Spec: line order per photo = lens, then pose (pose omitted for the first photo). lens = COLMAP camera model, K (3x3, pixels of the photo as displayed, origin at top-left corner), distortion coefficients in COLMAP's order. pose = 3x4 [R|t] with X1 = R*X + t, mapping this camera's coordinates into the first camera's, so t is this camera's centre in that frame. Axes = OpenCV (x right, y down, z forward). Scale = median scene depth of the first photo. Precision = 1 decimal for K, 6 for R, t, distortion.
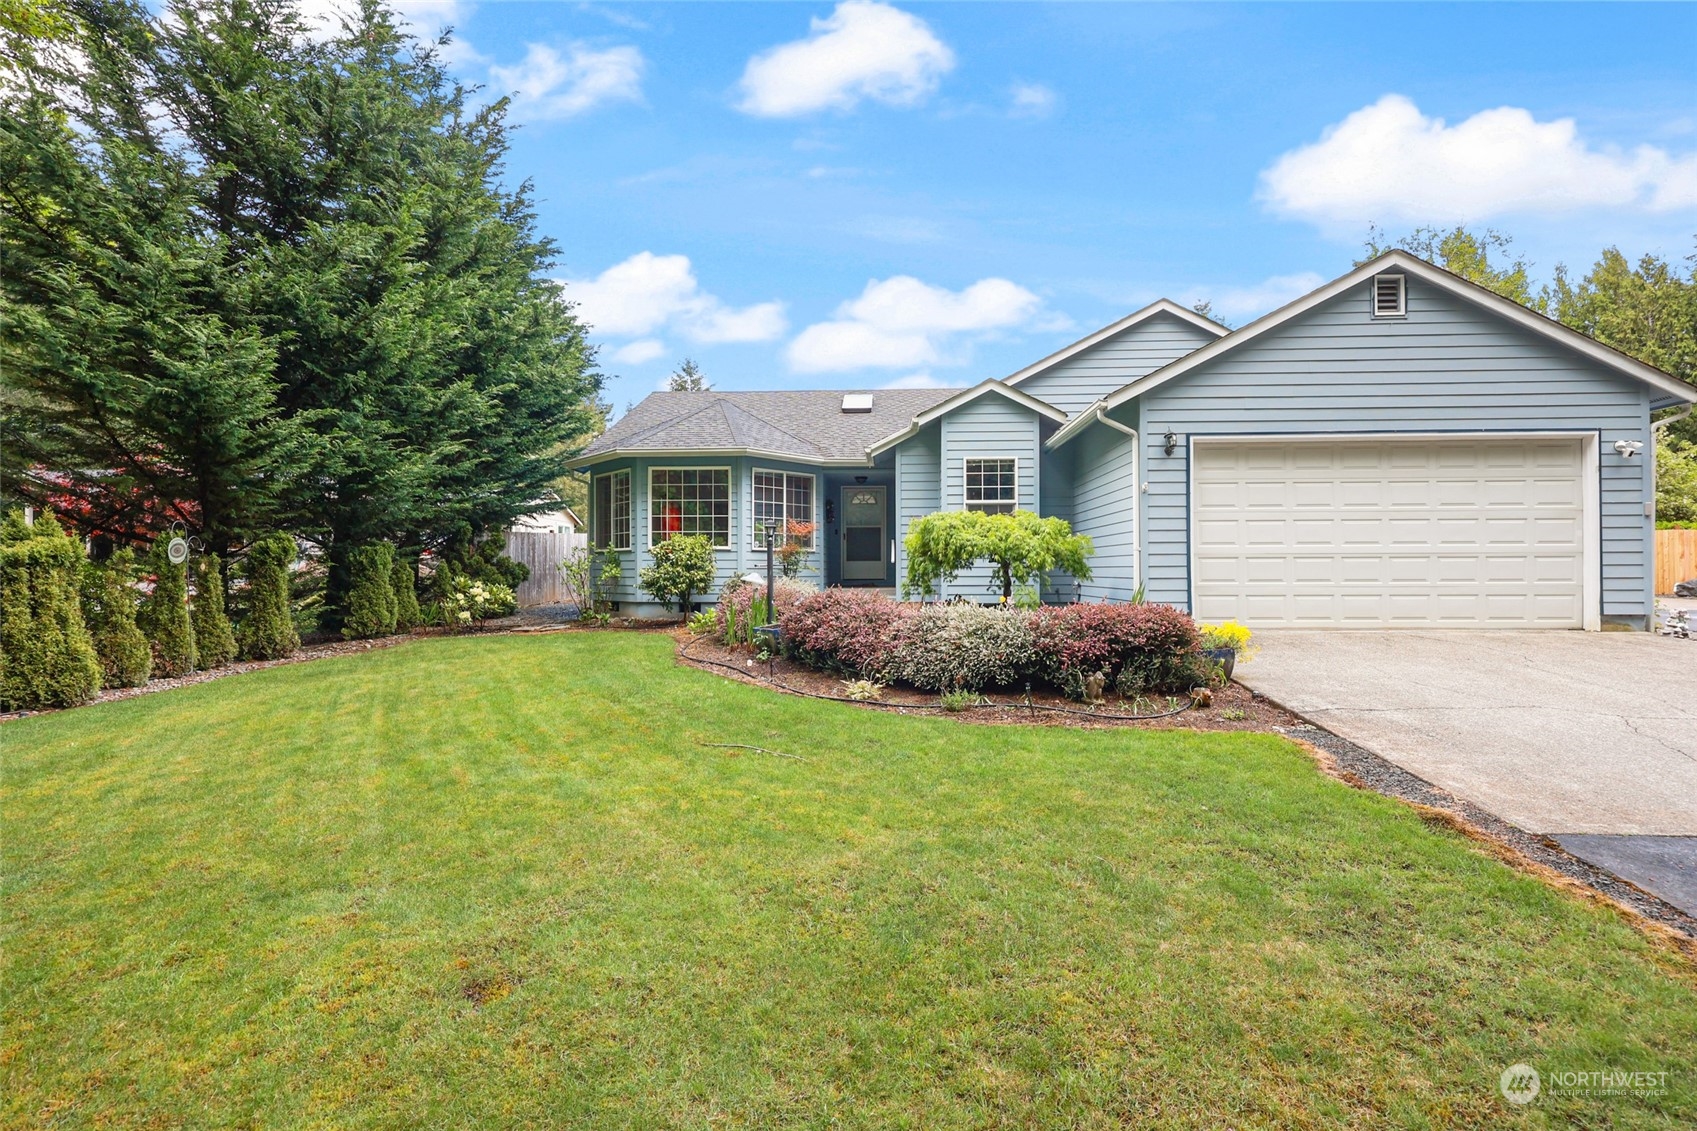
lens RADIAL K [[785.5, 0, 848.5], [0, 785.5, 565.5], [0, 0, 1]] dist [-0.001351, -0.000263]
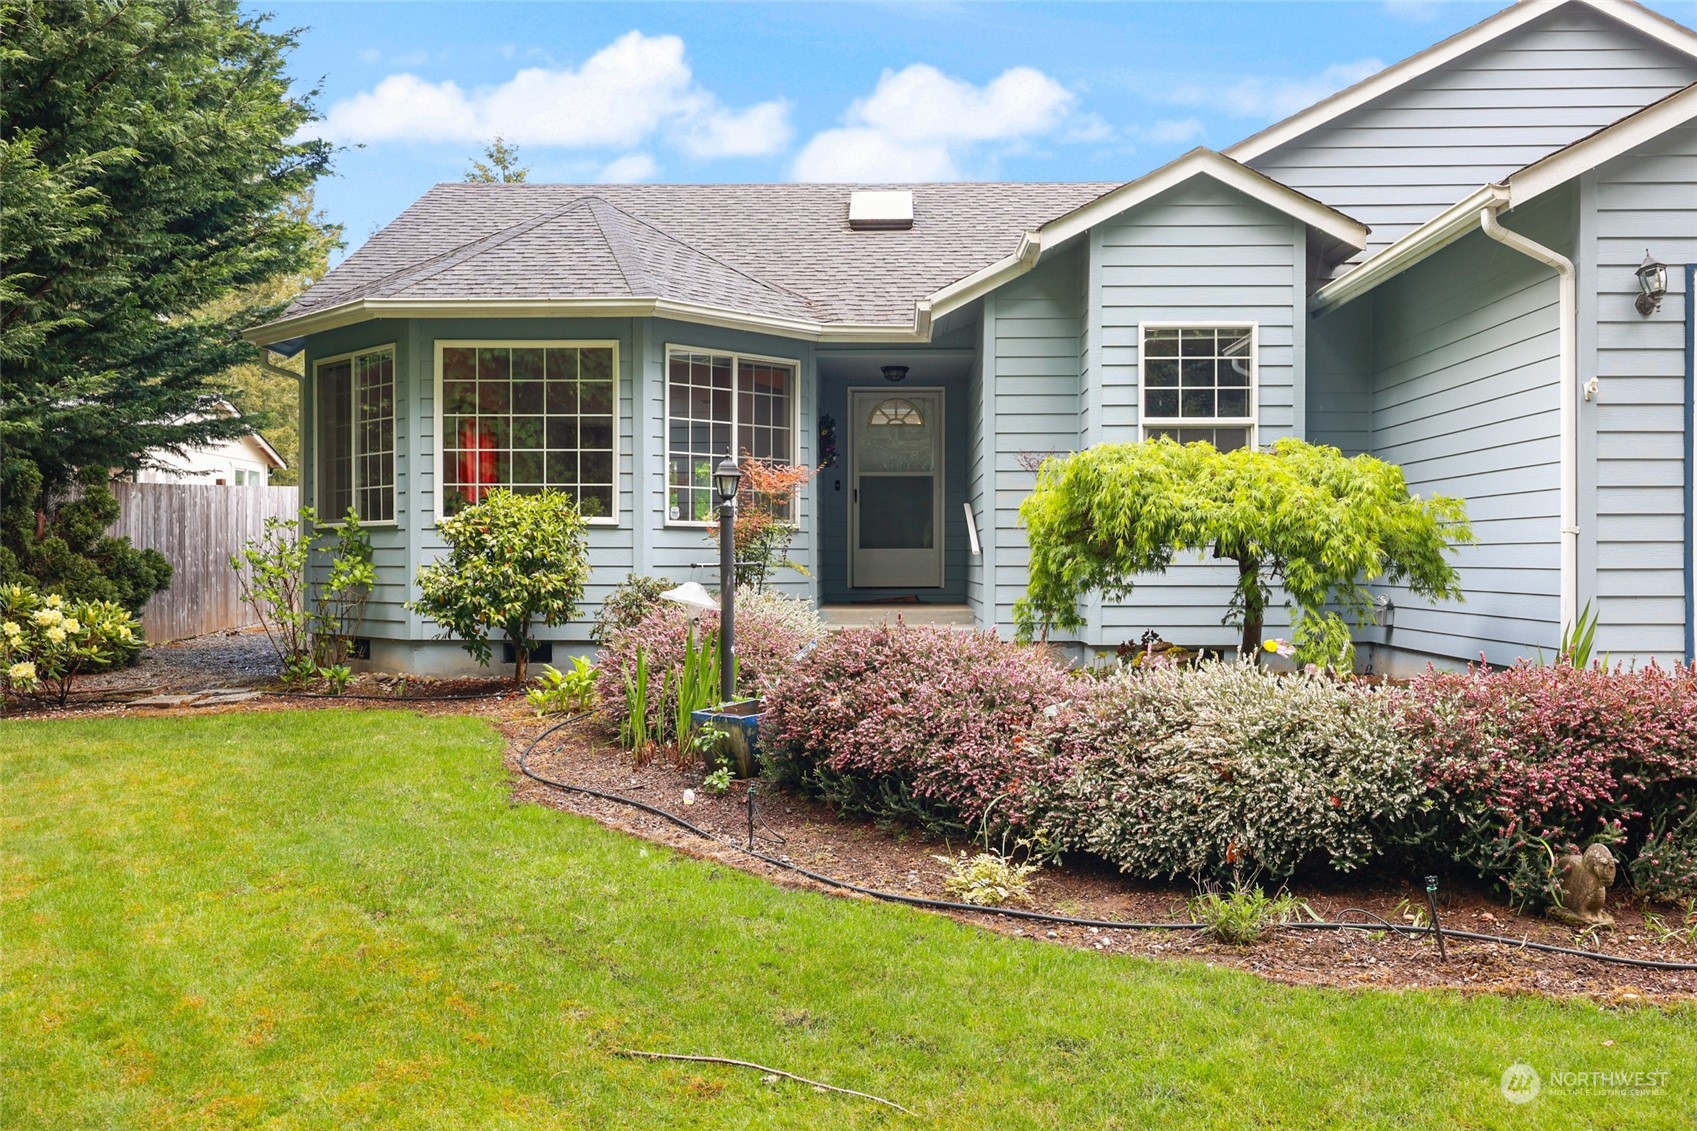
lens RADIAL K [[1542.3, 0, 847.9], [0, 1542.3, 572.1], [0, 0, 1]] dist [0.001787, -0.002929]
pose [[0.999717, 0.001823, 0.023736, -0.041244], [-0.002183, 0.999883, 0.015137, -0.007119], [-0.023705, -0.015184, 0.999604, 0.114215]]
